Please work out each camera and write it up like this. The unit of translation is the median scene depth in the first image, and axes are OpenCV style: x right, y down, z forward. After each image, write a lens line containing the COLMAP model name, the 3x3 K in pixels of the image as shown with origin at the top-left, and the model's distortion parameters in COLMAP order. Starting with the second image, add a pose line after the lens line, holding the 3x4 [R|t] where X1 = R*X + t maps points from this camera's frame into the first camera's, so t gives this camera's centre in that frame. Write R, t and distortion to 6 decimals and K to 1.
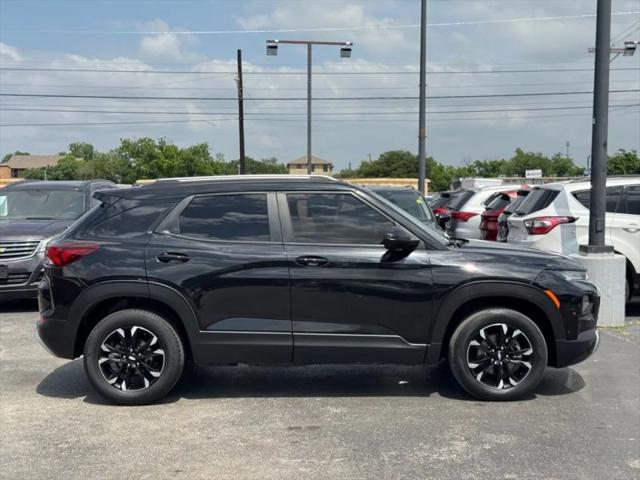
lens RADIAL K [[903.6, 0, 320.0], [0, 903.6, 240.0], [0, 0, 1]] dist [0.147961, -0.052192]
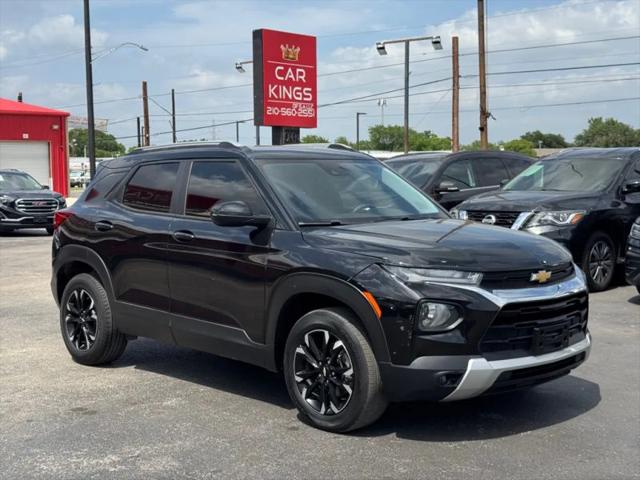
lens RADIAL K [[903.6, 0, 320.0], [0, 903.6, 240.0], [0, 0, 1]] dist [0.147961, -0.052192]
pose [[0.692579, 0.053241, -0.719374, 0.738179], [-0.032882, 0.998566, 0.042247, -0.015450], [0.720592, -0.005605, 0.693337, 0.468747]]
